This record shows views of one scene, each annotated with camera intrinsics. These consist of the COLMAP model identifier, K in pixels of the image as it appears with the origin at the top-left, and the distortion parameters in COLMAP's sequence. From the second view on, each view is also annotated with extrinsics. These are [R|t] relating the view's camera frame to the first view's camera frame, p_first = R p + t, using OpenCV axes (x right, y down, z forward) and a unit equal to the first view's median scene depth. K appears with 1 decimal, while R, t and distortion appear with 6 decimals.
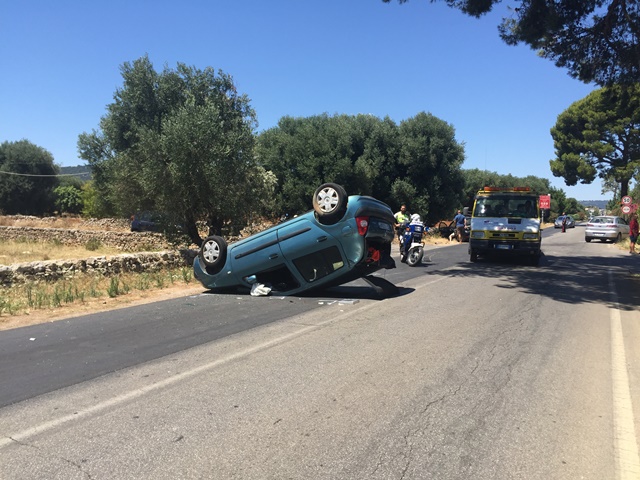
lens RADIAL K [[531.7, 0, 320.0], [0, 531.7, 240.0], [0, 0, 1]] dist [0.062312, -0.080011]
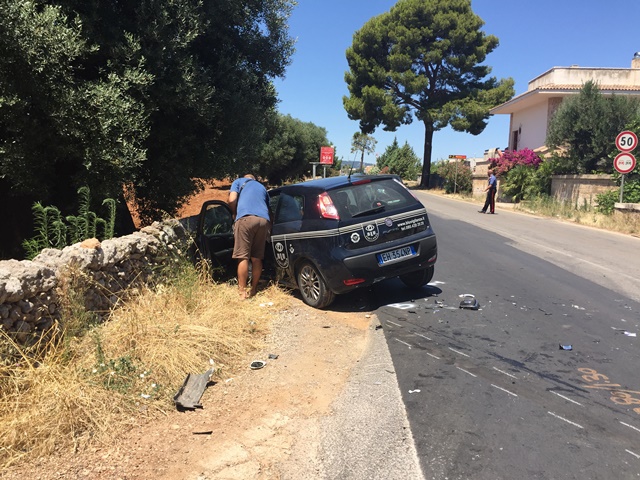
lens RADIAL K [[531.7, 0, 320.0], [0, 531.7, 240.0], [0, 0, 1]] dist [0.062312, -0.080011]
pose [[0.899108, -0.041223, 0.435781, 0.082252], [0.005172, 0.996487, 0.083593, -0.016742], [-0.437696, -0.072905, 0.896163, 0.375325]]
